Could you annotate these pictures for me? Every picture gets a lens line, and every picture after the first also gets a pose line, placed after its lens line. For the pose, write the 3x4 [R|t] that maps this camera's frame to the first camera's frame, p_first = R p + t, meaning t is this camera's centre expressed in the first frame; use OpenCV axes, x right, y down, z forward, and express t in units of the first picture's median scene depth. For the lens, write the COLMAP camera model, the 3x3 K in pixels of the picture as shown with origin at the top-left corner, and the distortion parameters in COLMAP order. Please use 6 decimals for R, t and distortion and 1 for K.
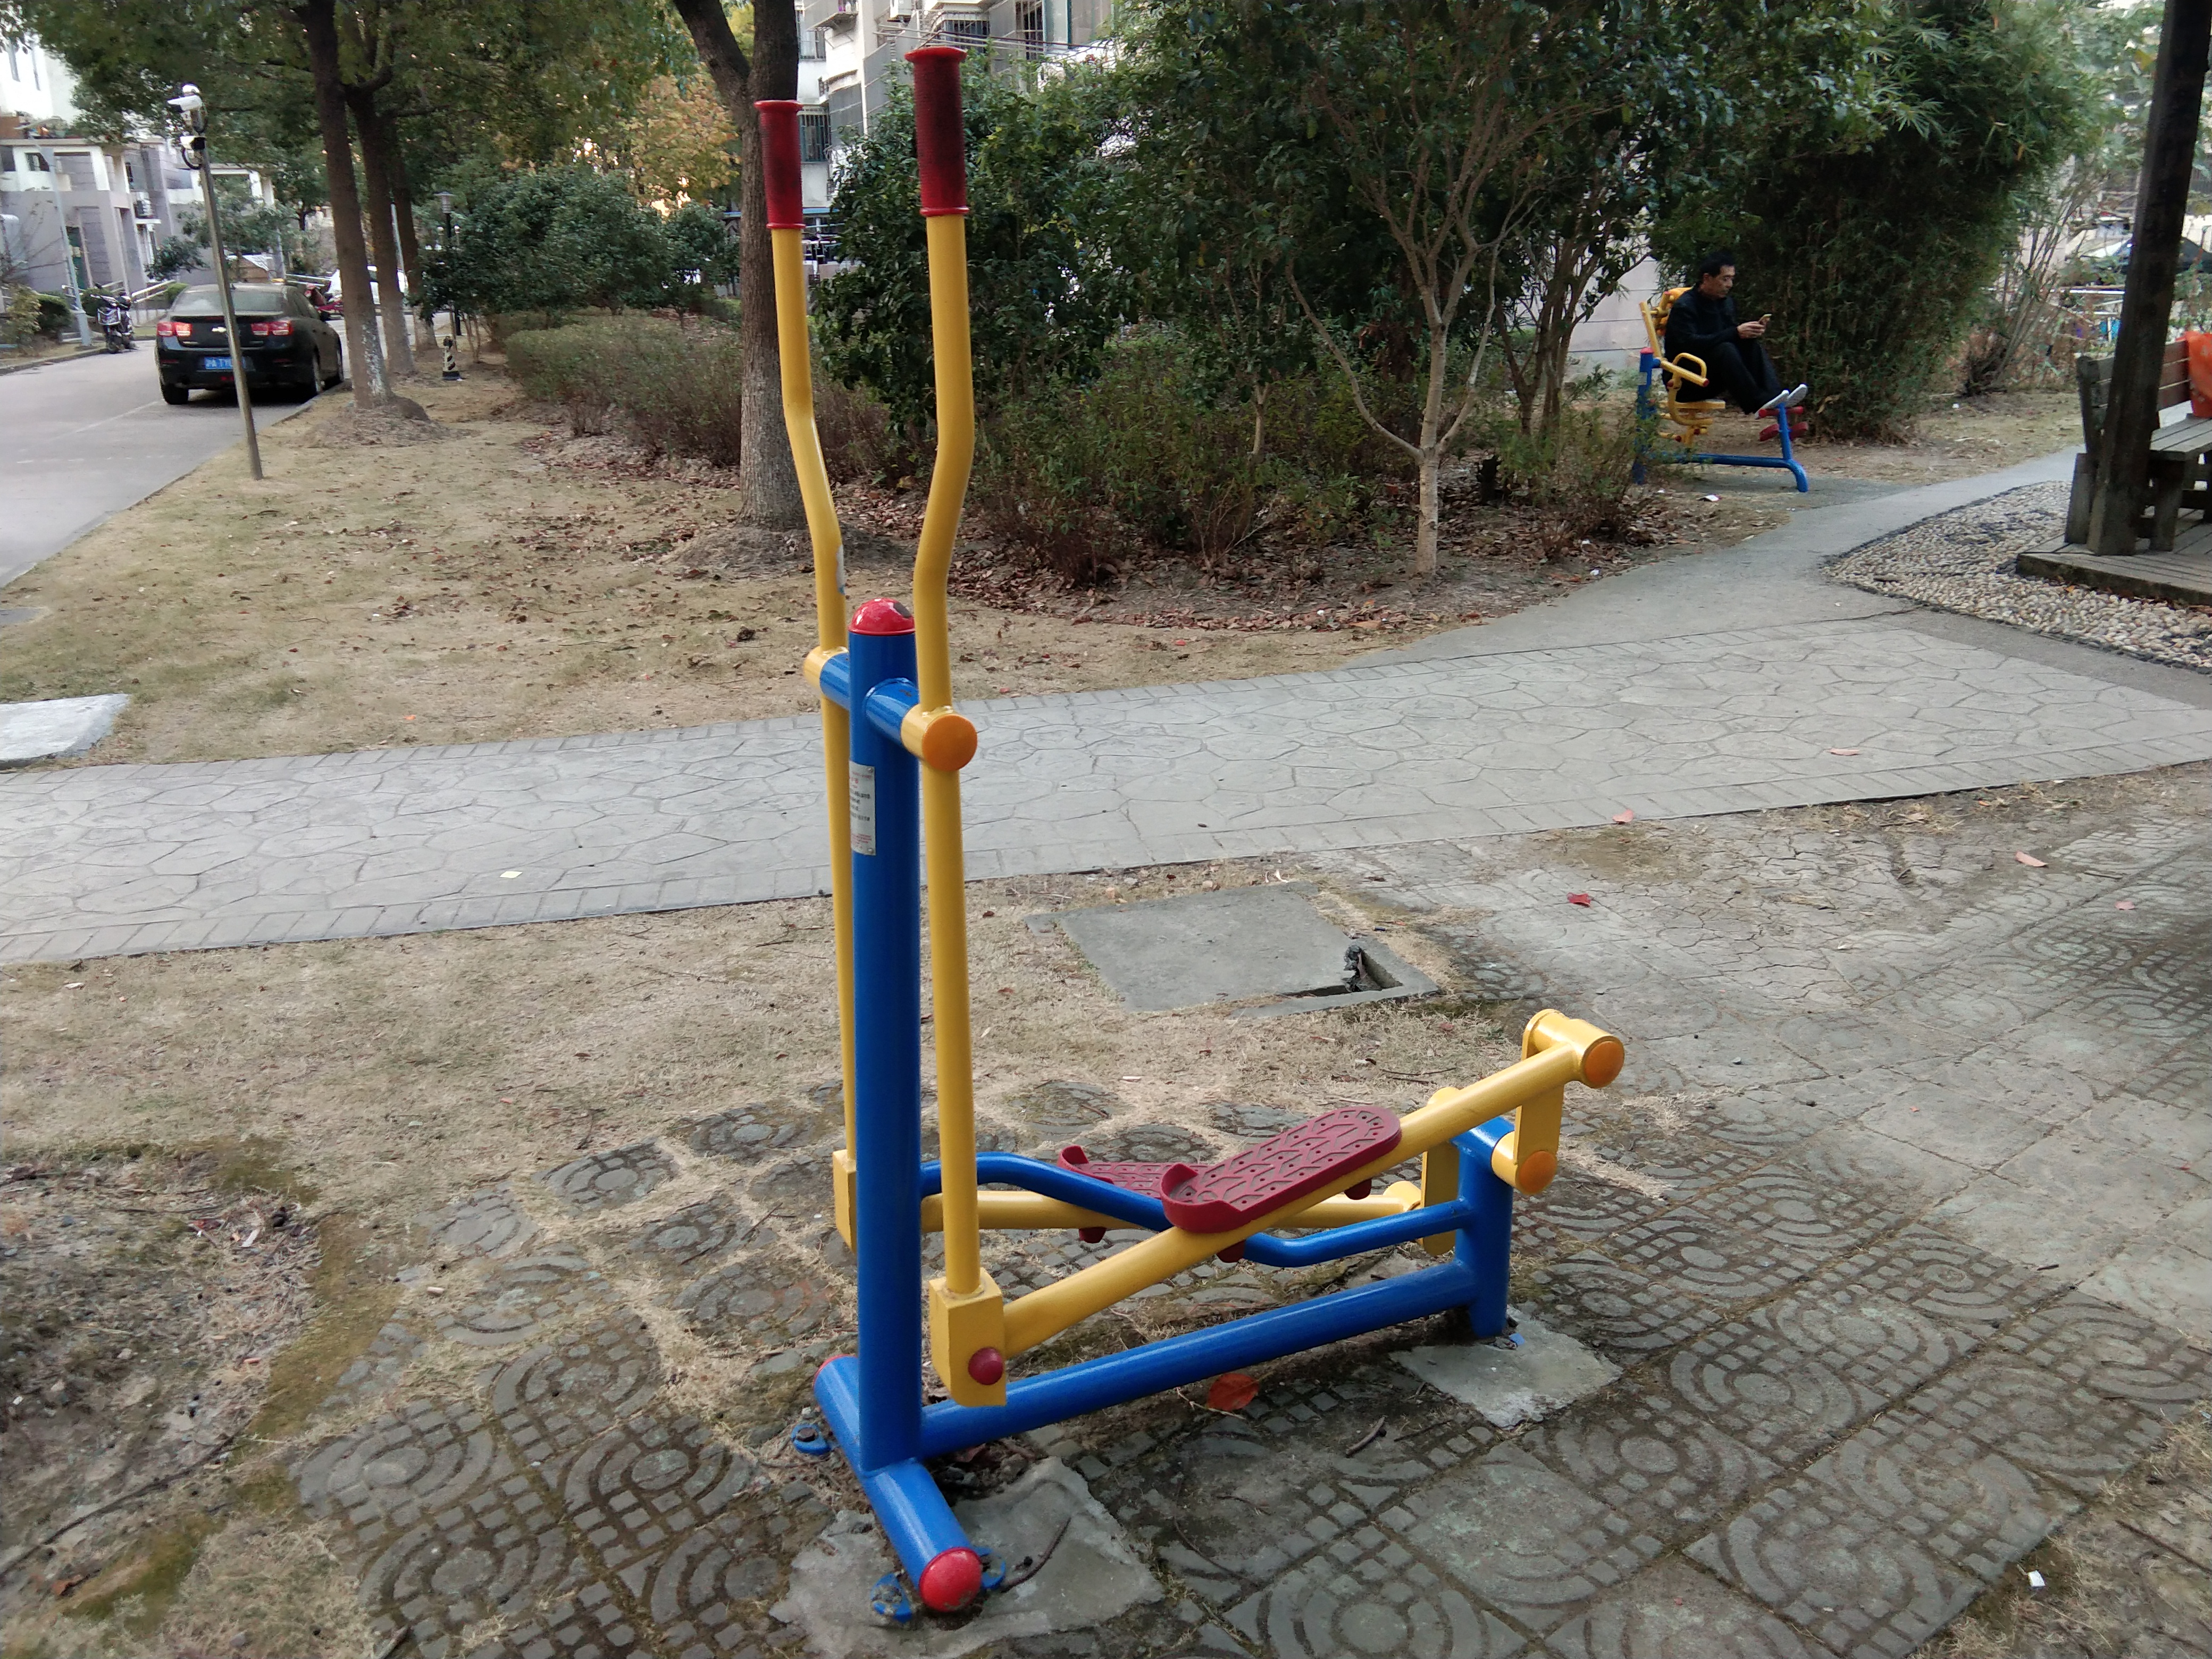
lens RADIAL K [[1796.1, 0, 1102.1], [0, 1796.1, 865.1], [0, 0, 1]] dist [0.084041, -0.128540]
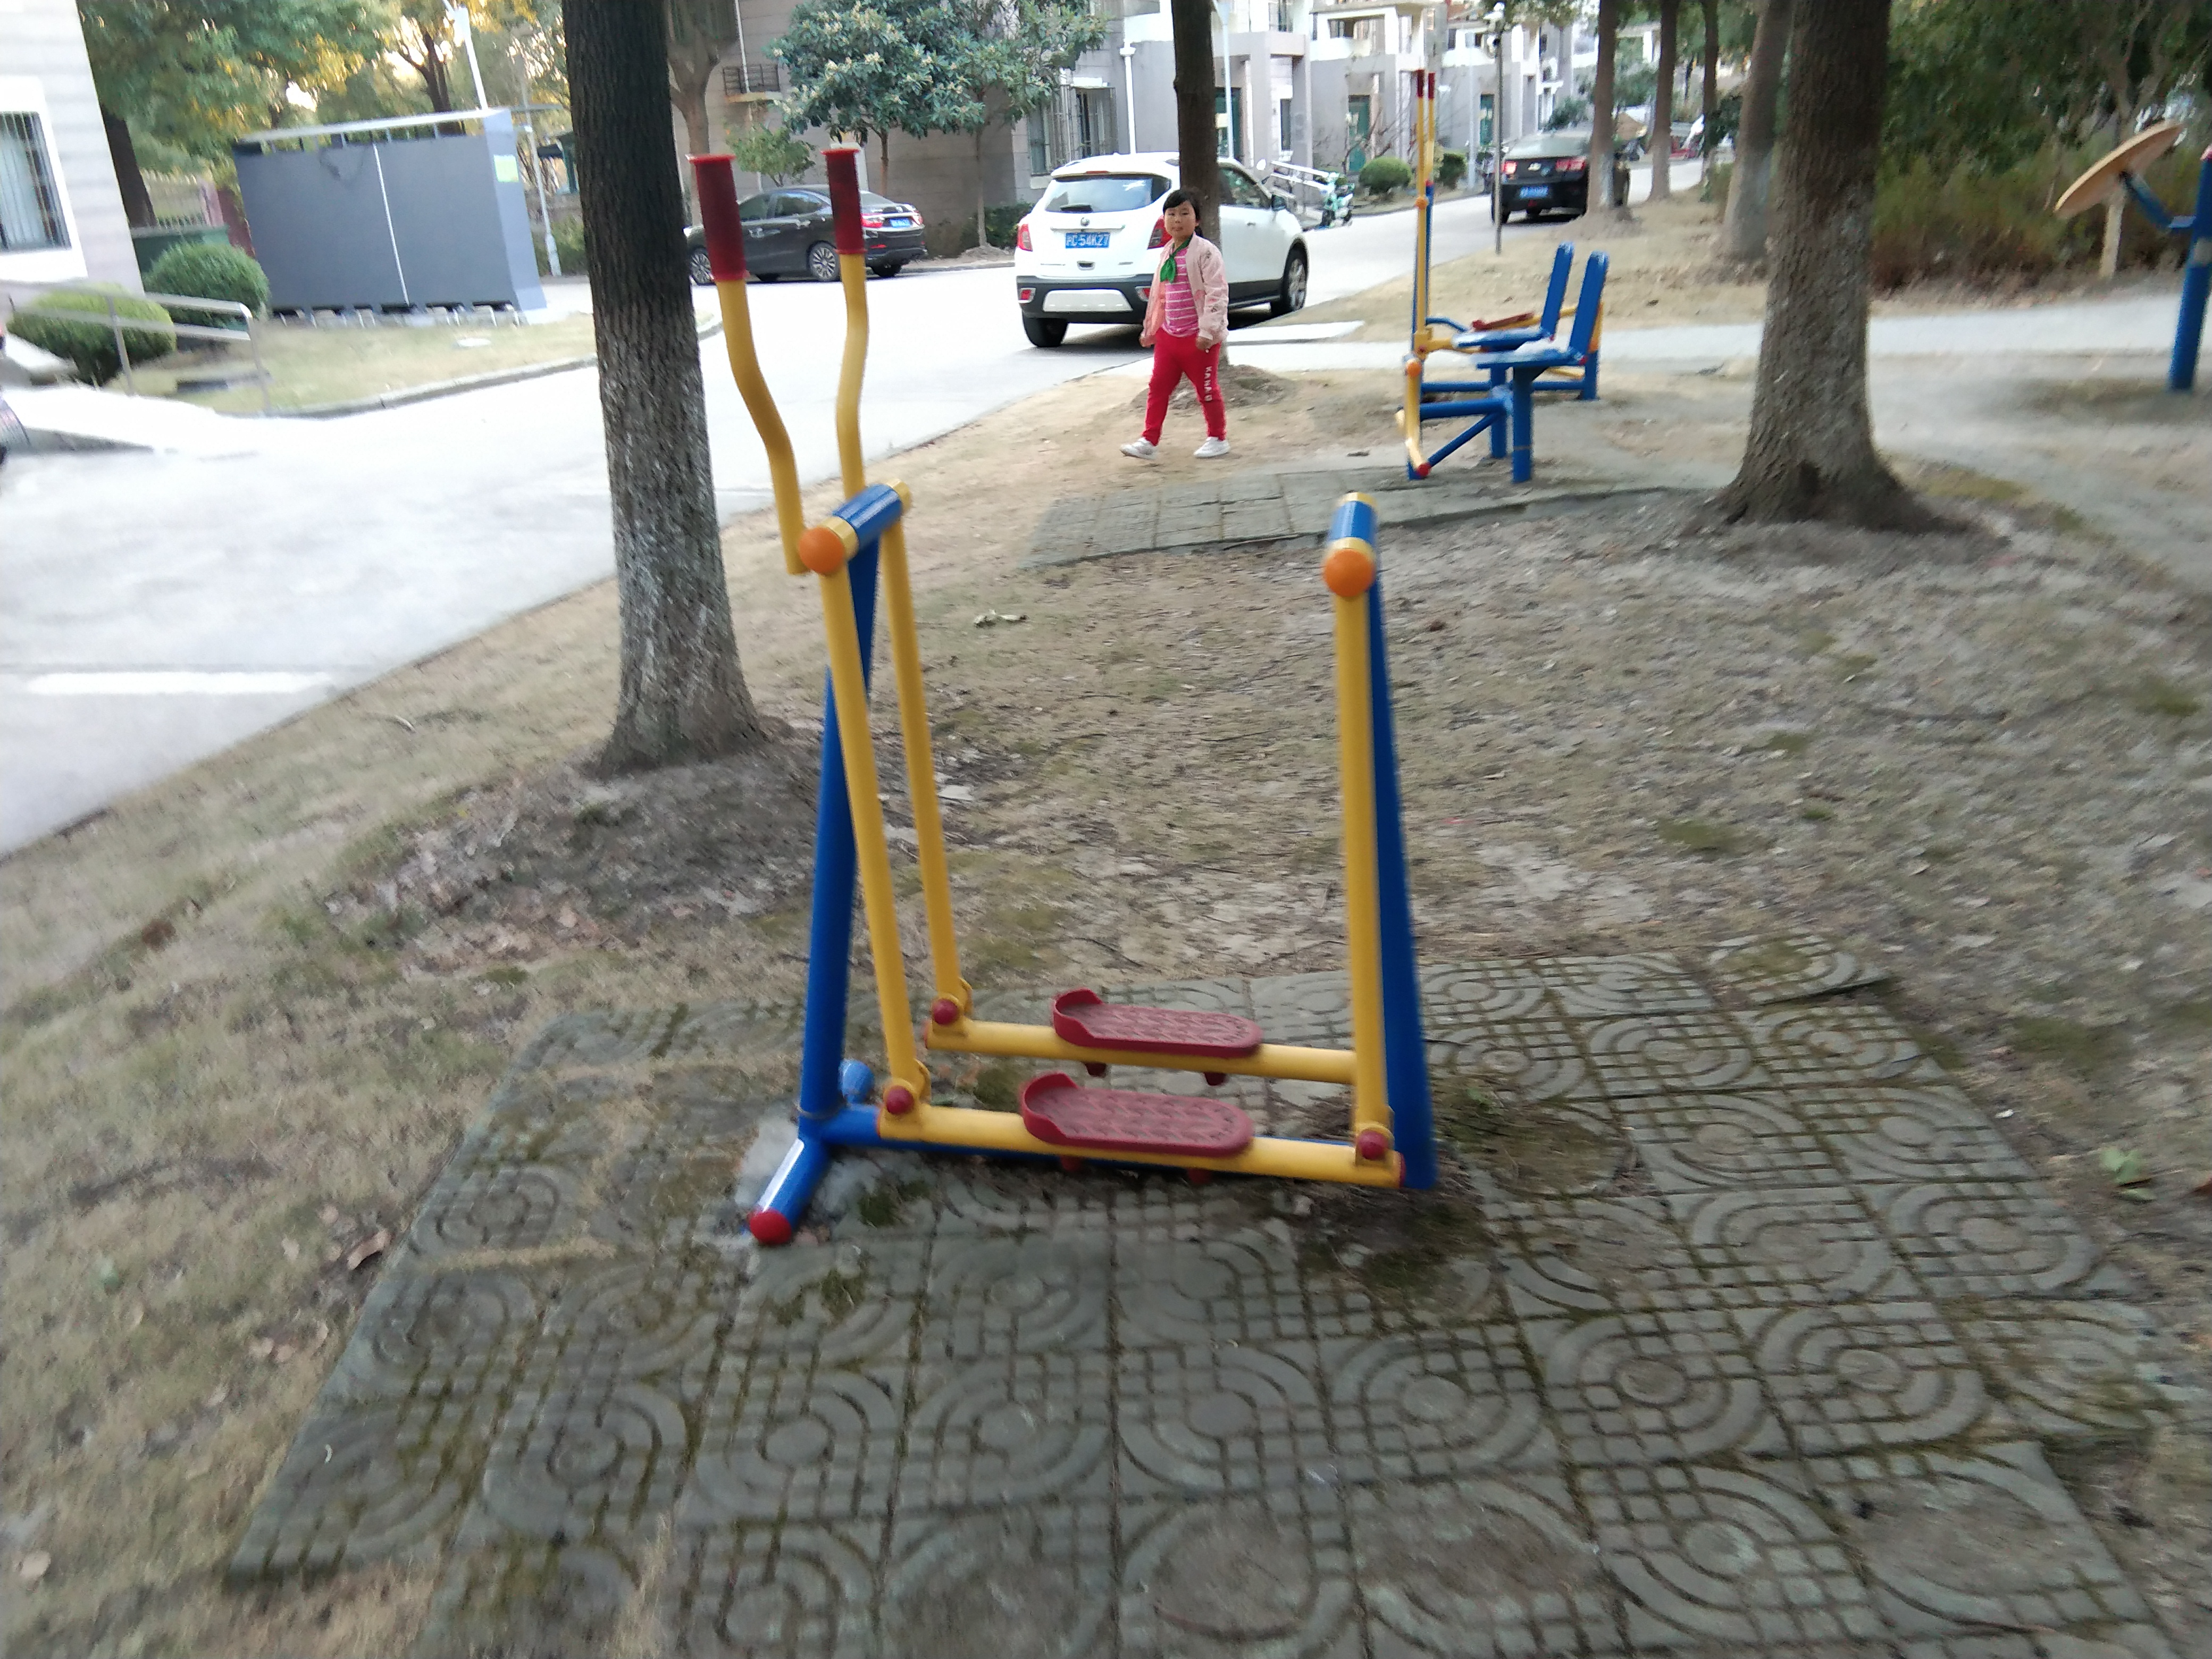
lens RADIAL K [[1796.1, 0, 1102.1], [0, 1796.1, 865.1], [0, 0, 1]] dist [0.084041, -0.128540]
pose [[0.761312, 0.197270, -0.617647, 0.596890], [-0.149912, 0.980336, 0.128328, 0.265420], [0.630817, -0.005105, 0.775915, -0.770965]]
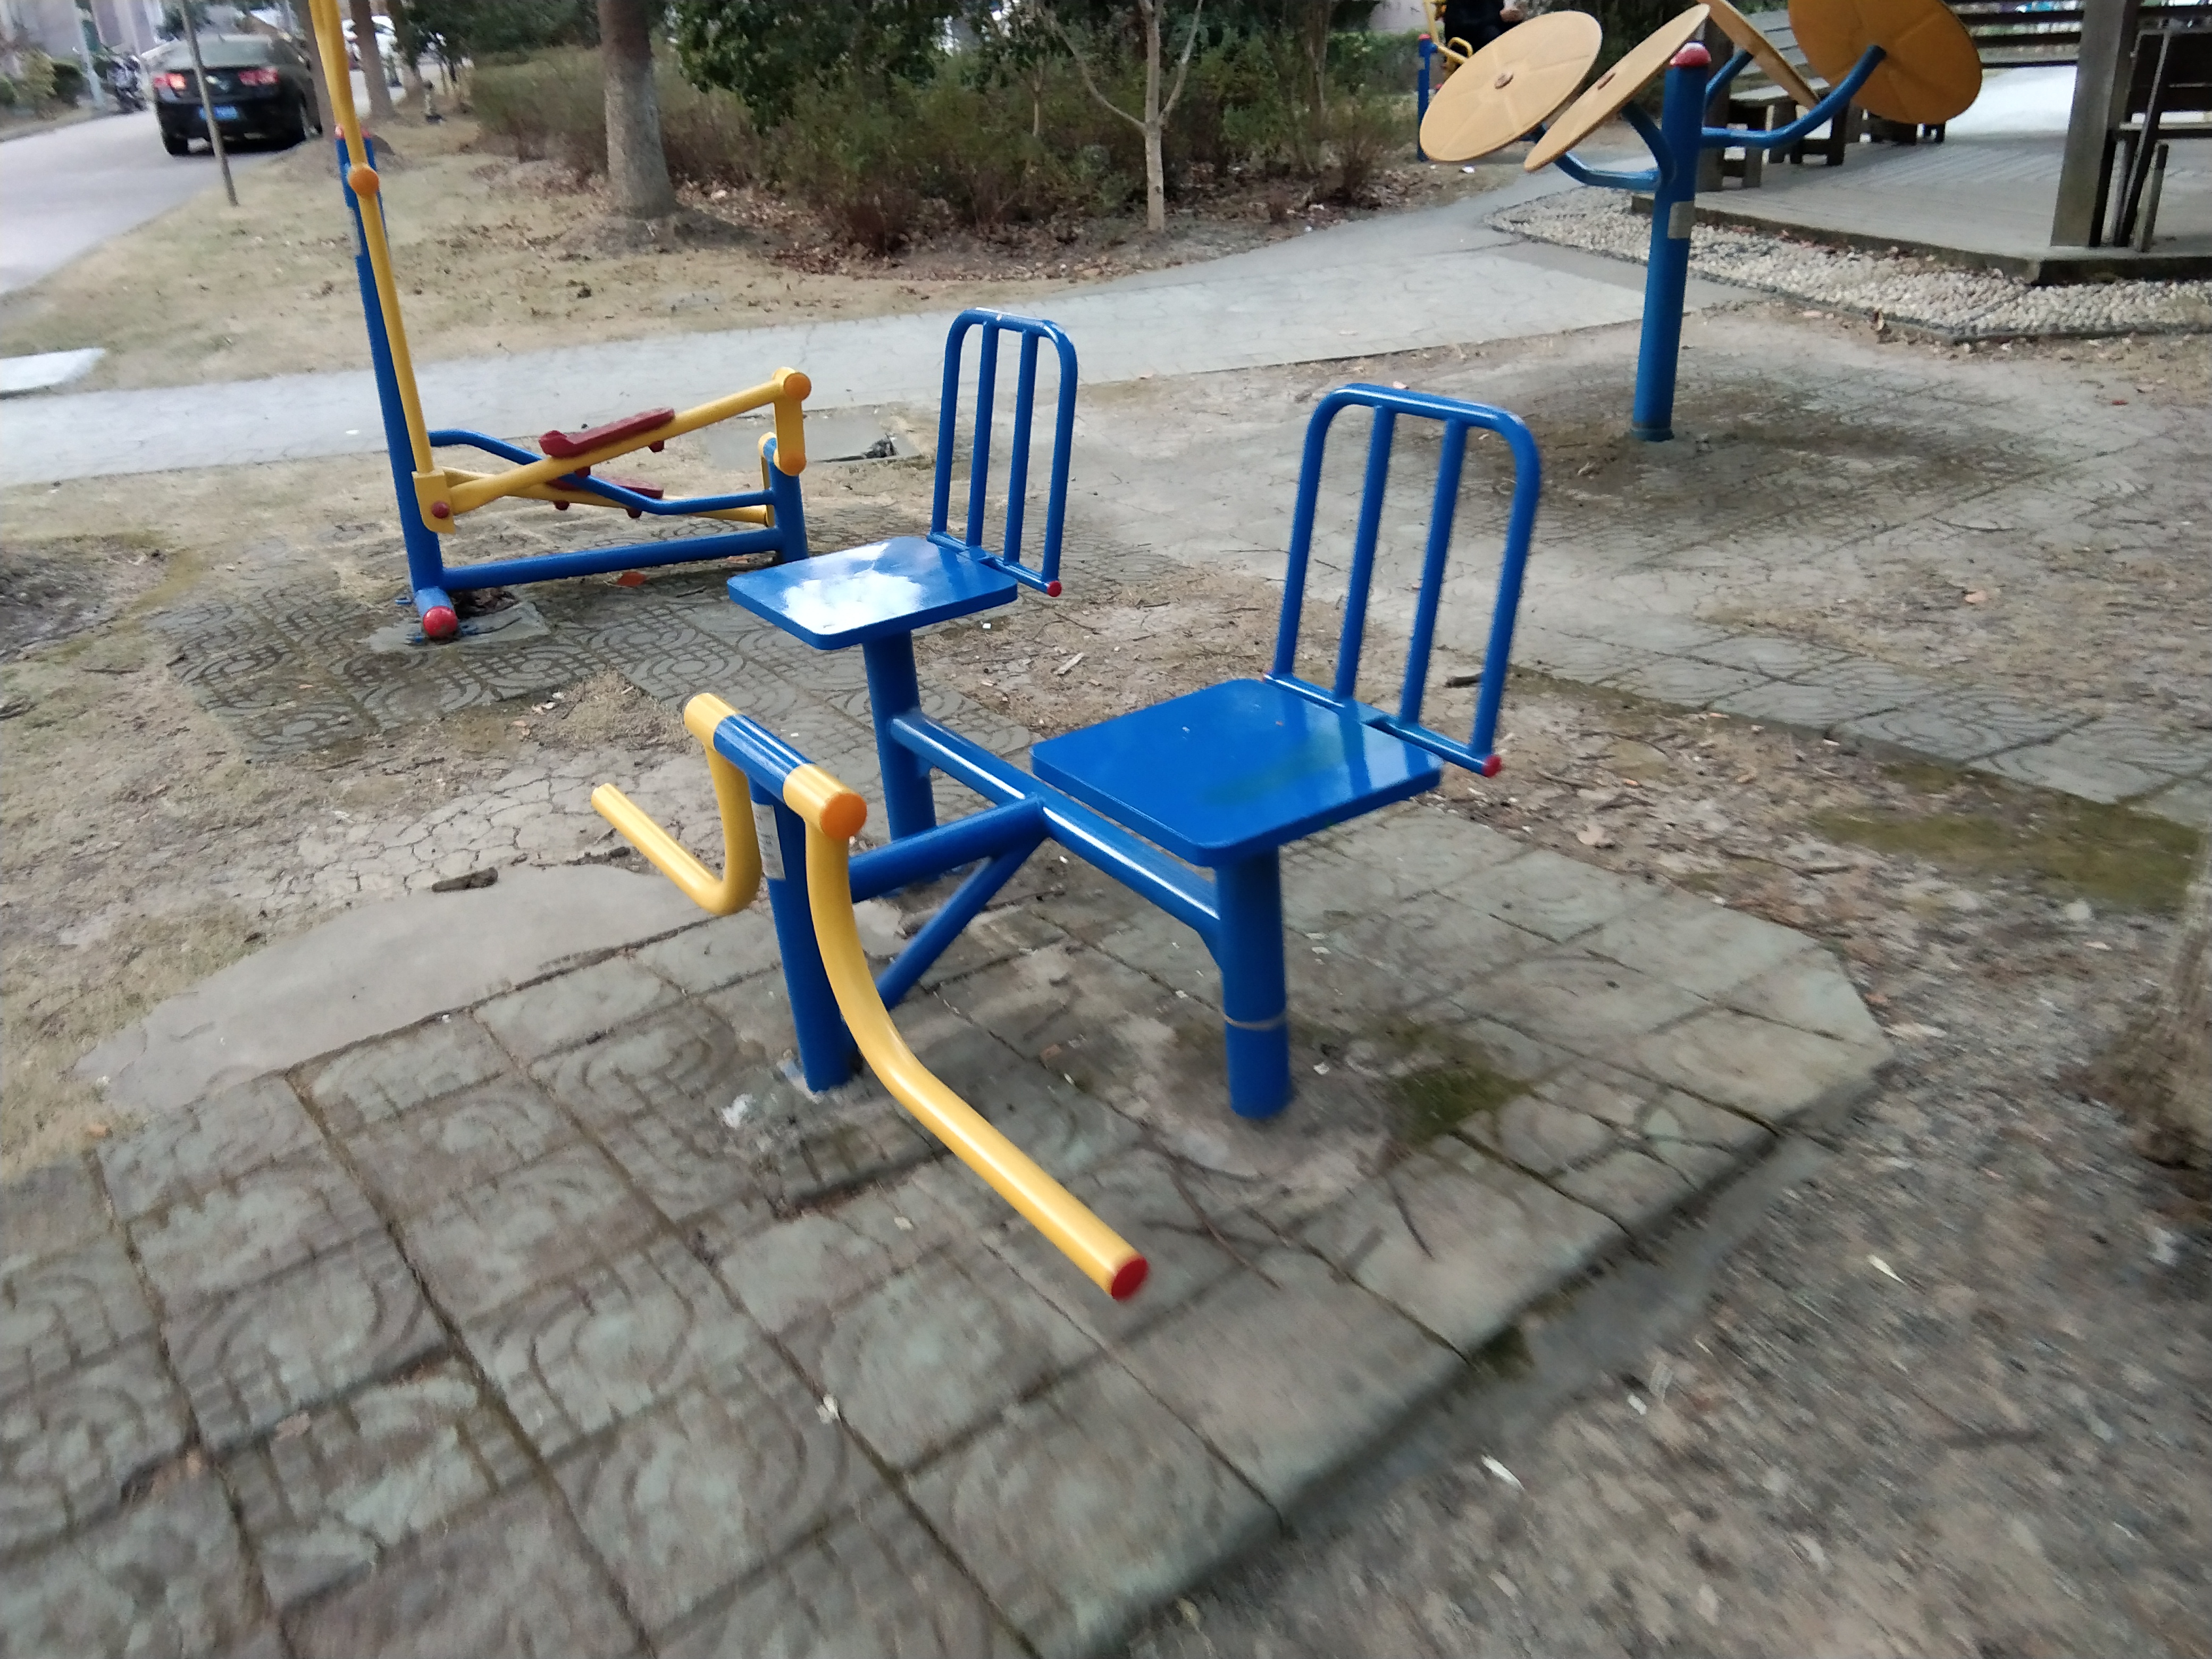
lens RADIAL K [[1796.1, 0, 1102.1], [0, 1796.1, 865.1], [0, 0, 1]] dist [0.084041, -0.128540]
pose [[0.999062, -0.020796, -0.037983, 0.173268], [0.025515, 0.991404, 0.128323, 0.097936], [0.034988, -0.129171, 0.991005, -0.247234]]
